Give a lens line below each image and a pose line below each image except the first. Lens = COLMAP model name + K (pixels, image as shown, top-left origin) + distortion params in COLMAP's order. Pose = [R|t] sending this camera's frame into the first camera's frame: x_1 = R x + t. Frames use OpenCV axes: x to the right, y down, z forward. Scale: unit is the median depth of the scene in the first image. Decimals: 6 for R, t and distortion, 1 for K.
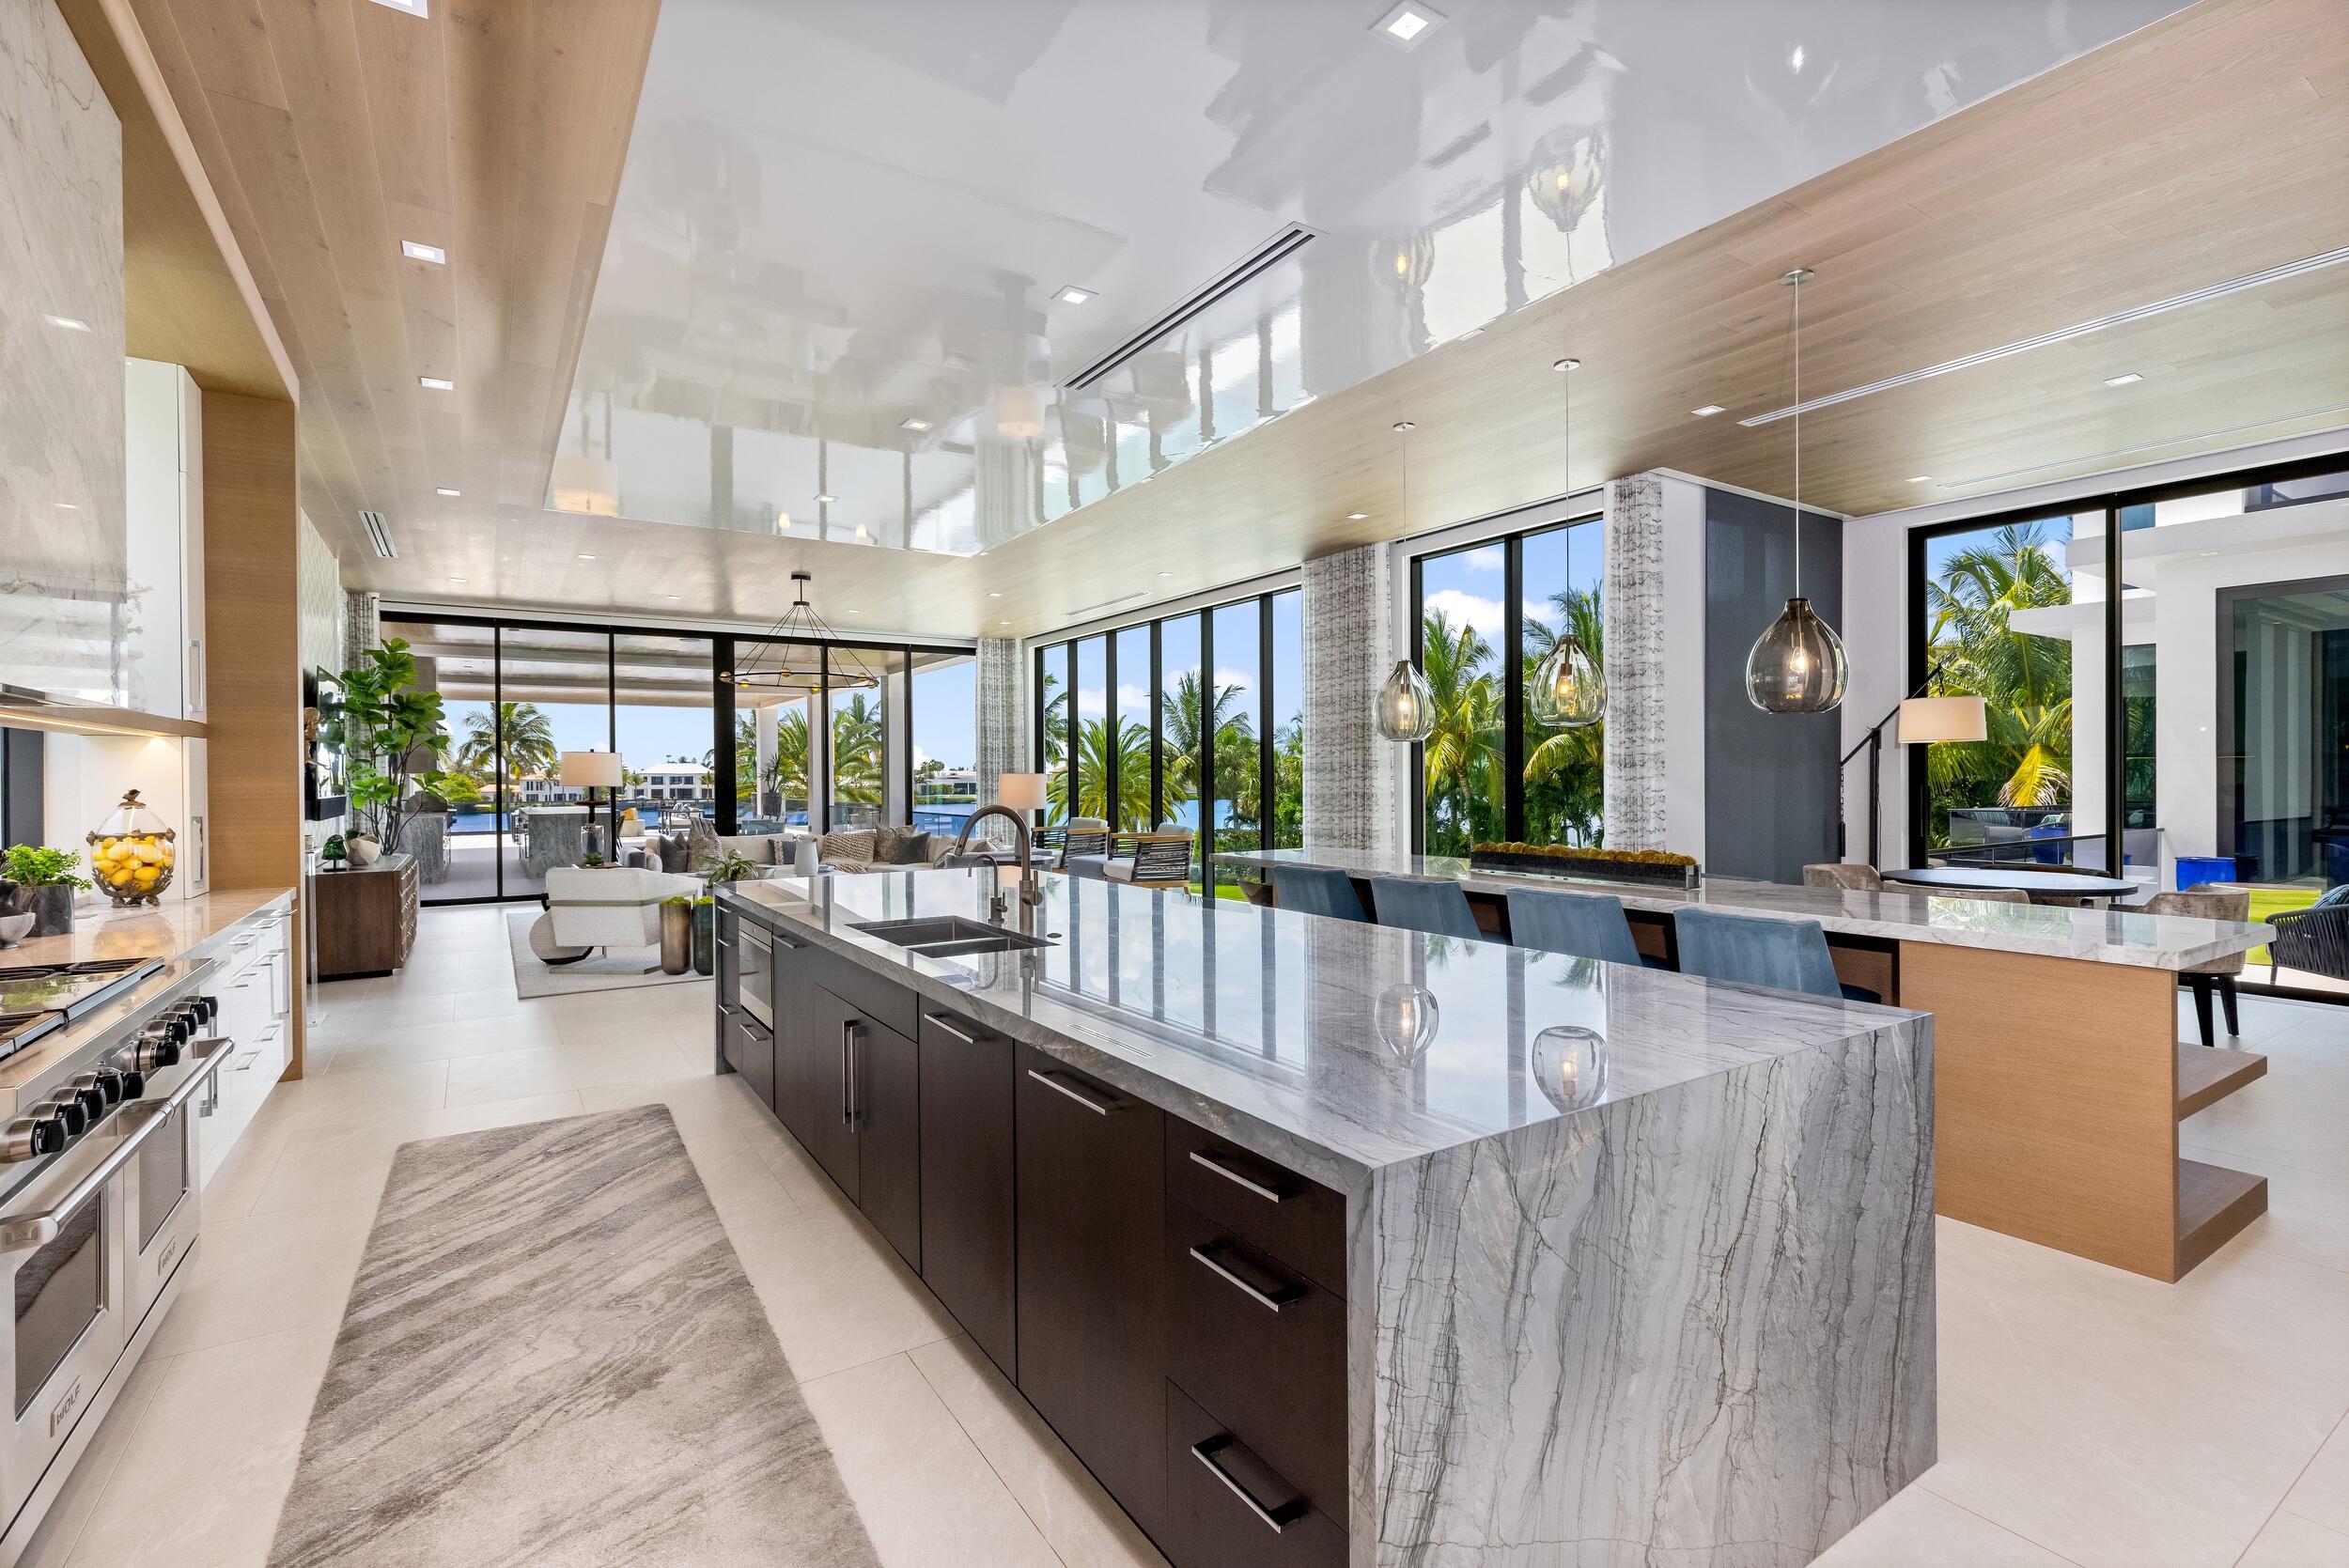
lens RADIAL K [[1070.6, 0, 1173.3], [0, 1070.6, 787.2], [0, 0, 1]] dist [0.003352, 0.000068]
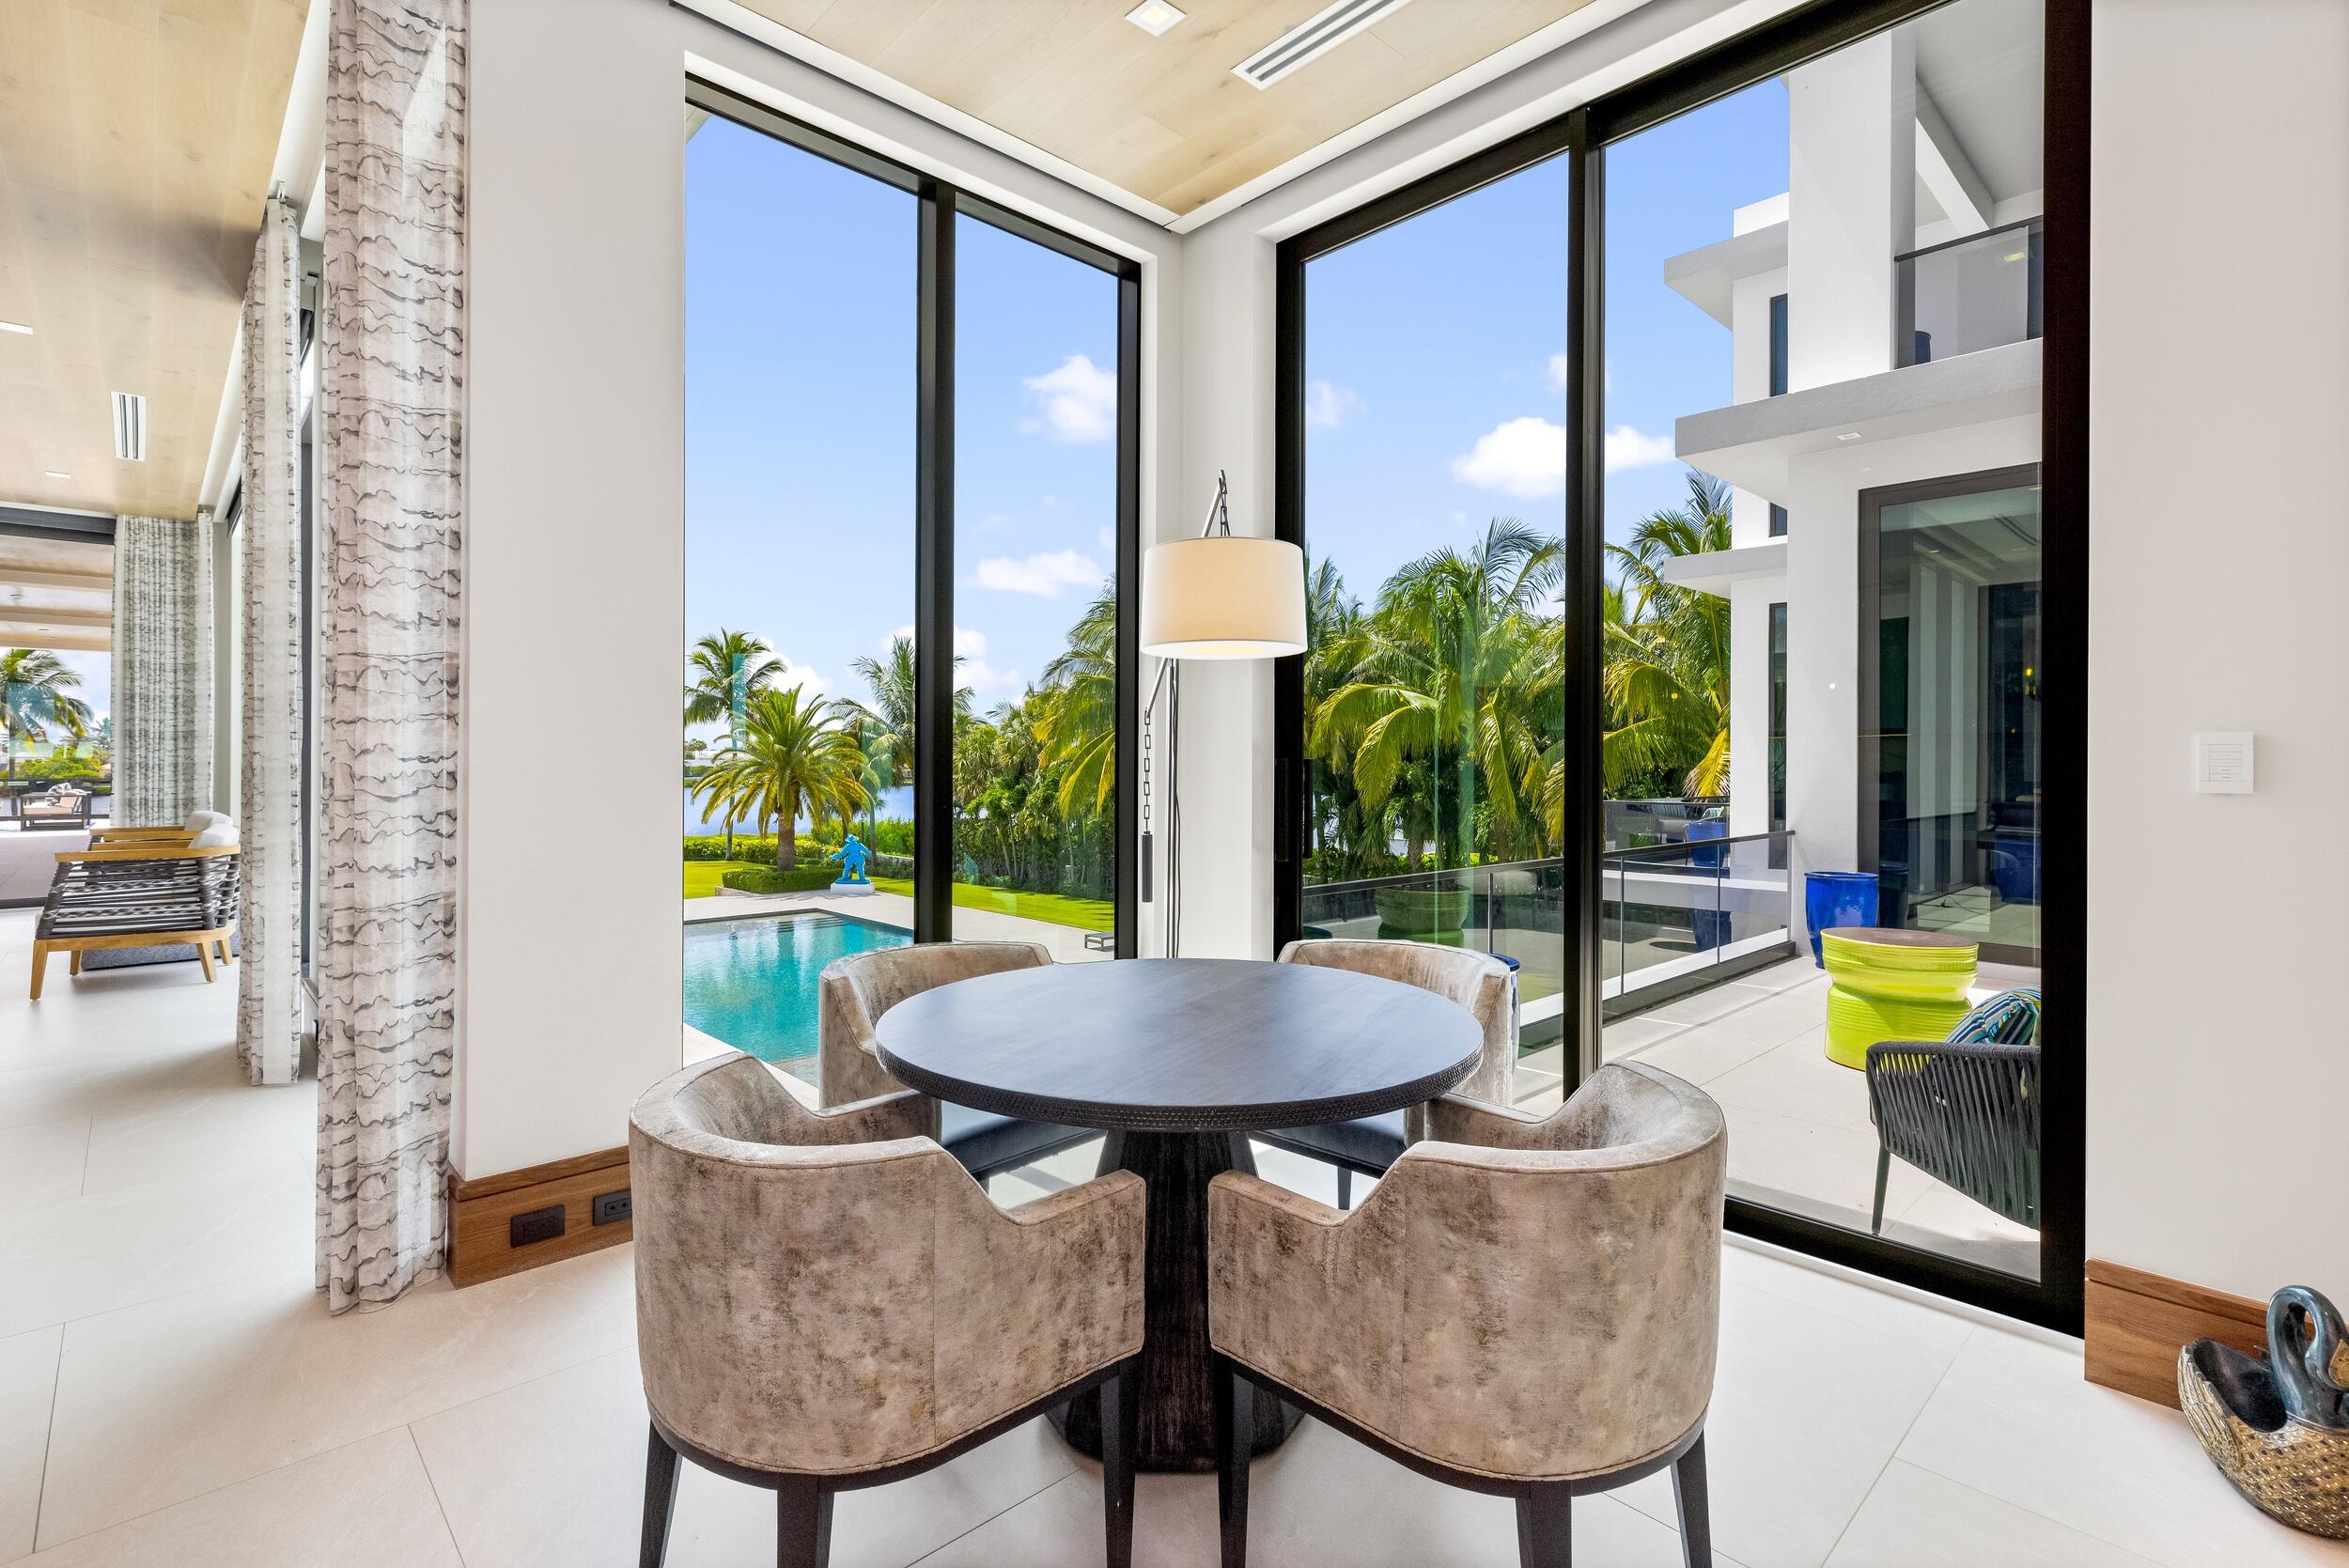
lens RADIAL K [[1070.6, 0, 1186.2], [0, 1070.6, 764.1], [0, 0, 1]] dist [0.003352, 0.000068]
pose [[0.984766, 0.009433, 0.173629, 0.311732], [-0.008163, 0.999934, -0.008029, 0.002206], [-0.173693, 0.006490, 0.984778, 0.289063]]
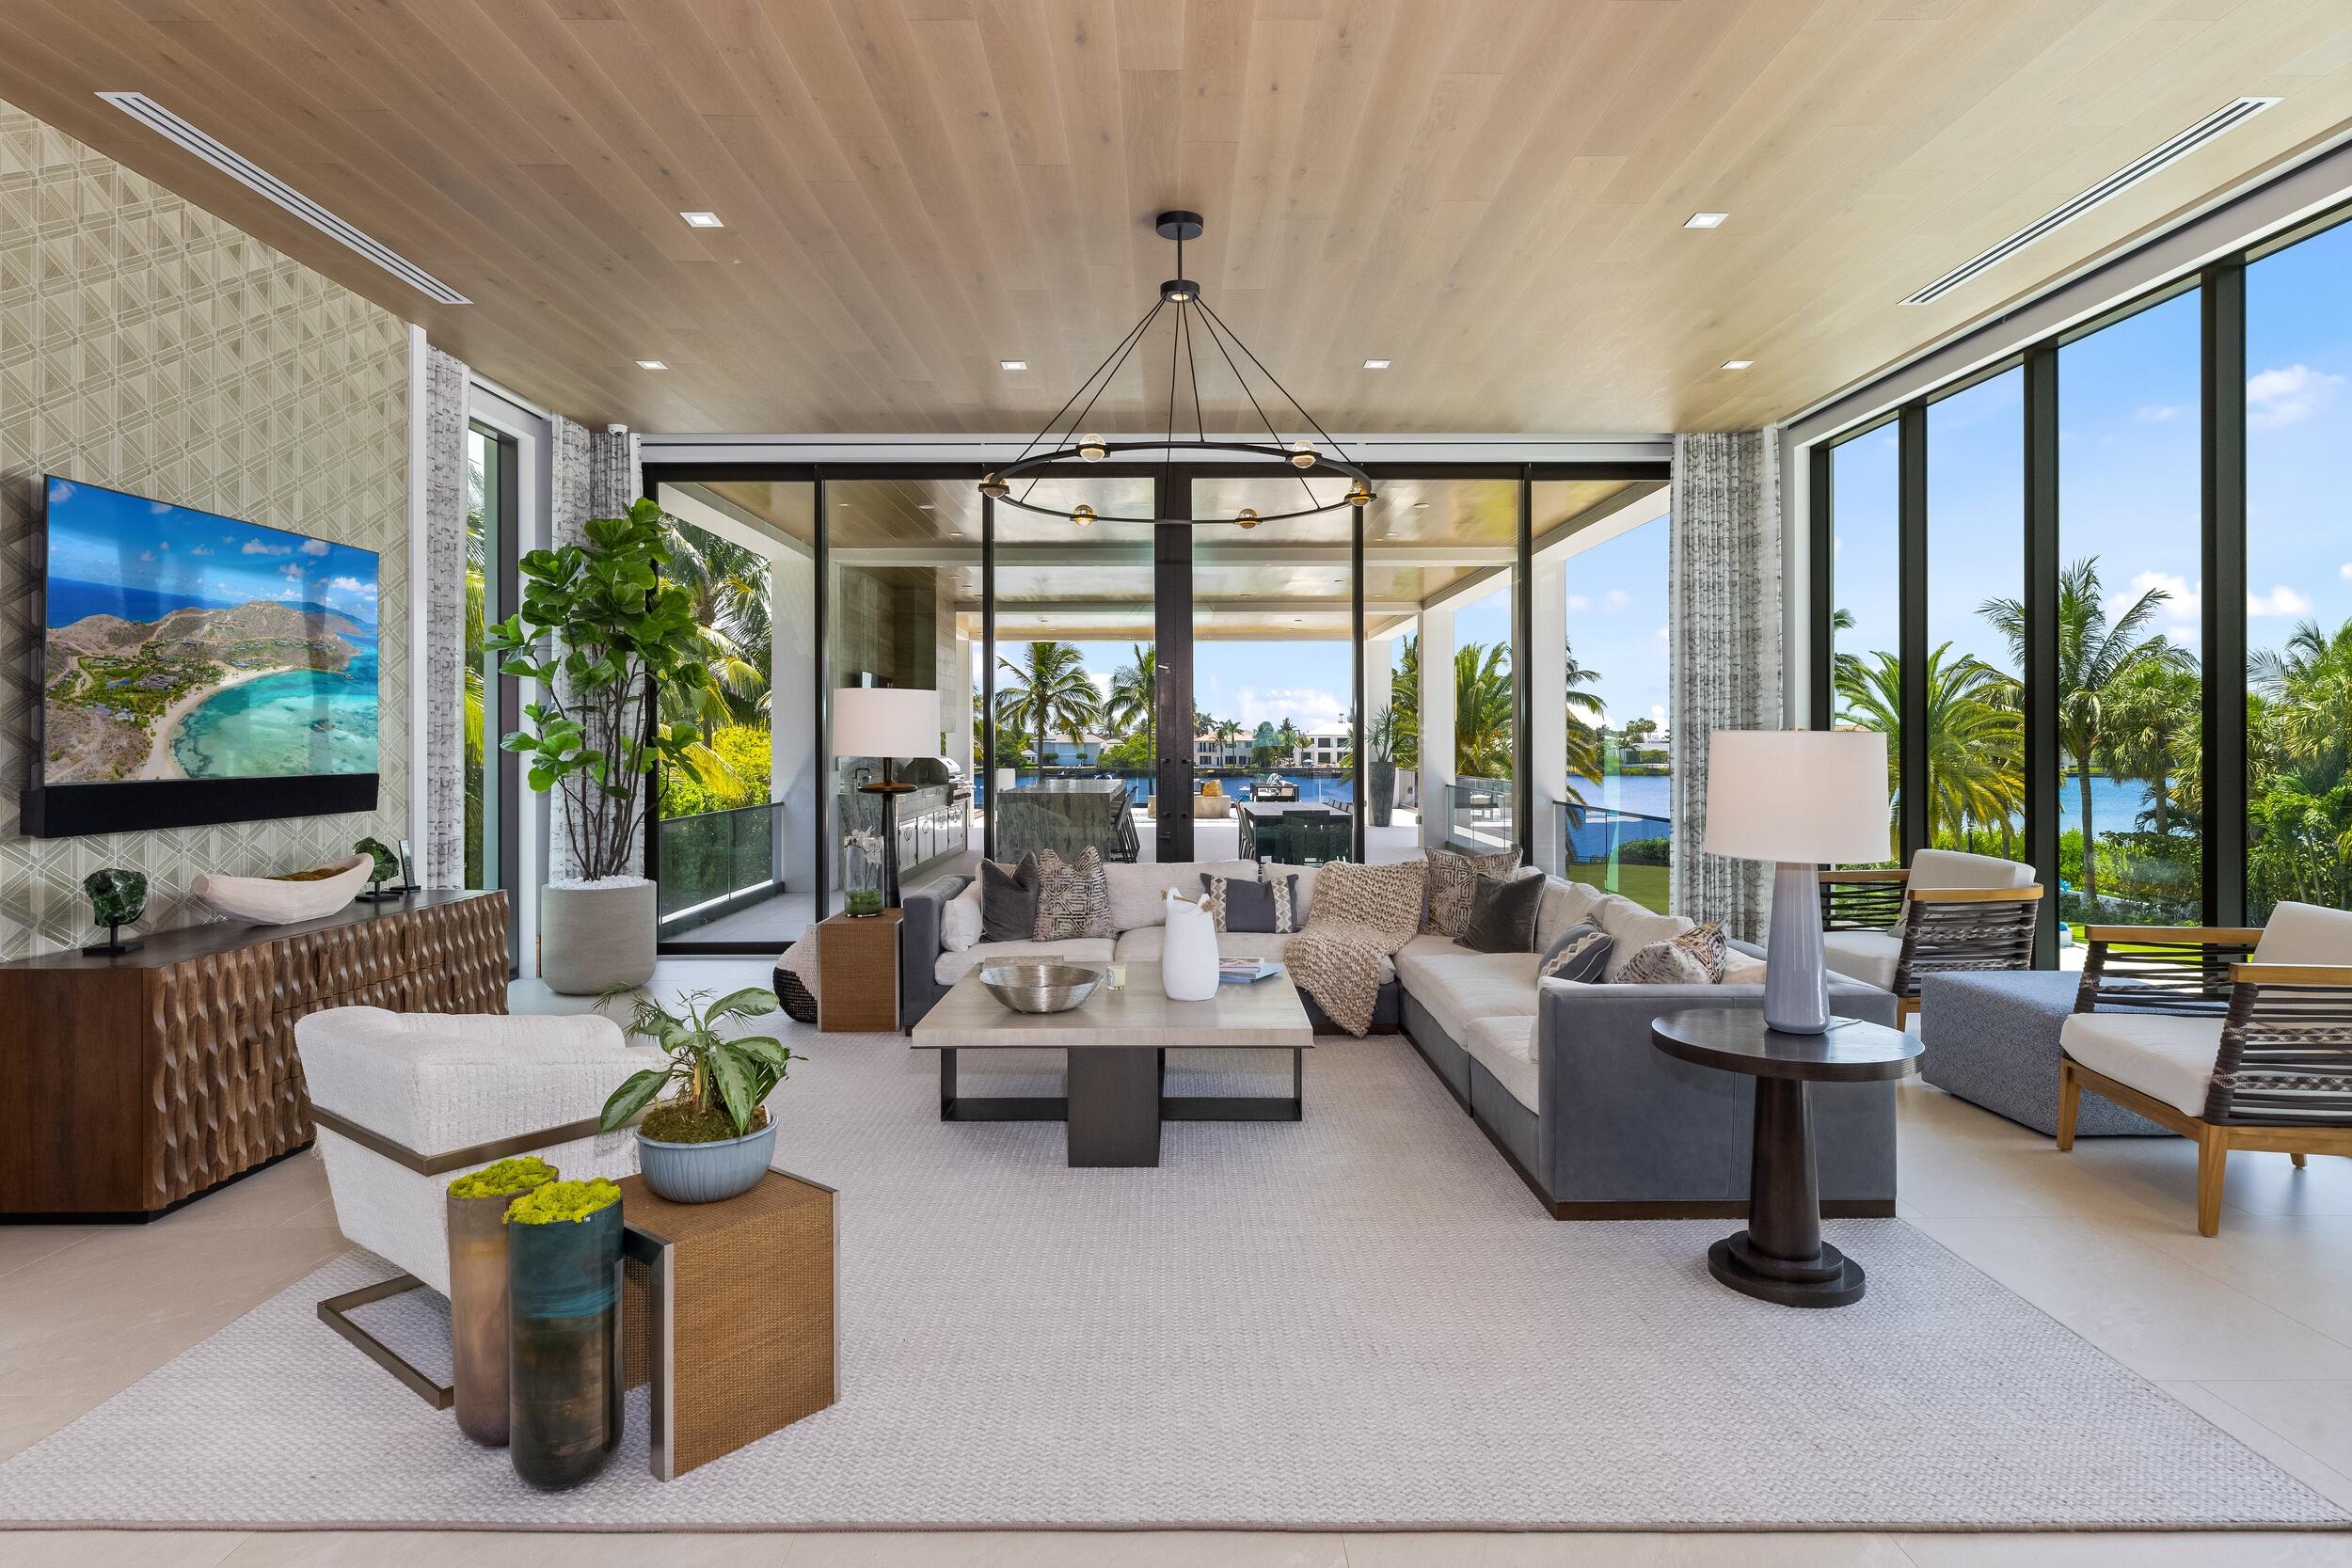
lens RADIAL K [[1311.3, 0, 1246.7], [0, 1311.3, 740.5], [0, 0, 1]] dist [-0.000125, 0.000431]
pose [[0.869666, 0.005373, -0.493612, -0.065148], [-0.009874, 0.999930, -0.006513, -0.004890], [0.493542, 0.010538, 0.869658, 0.426550]]
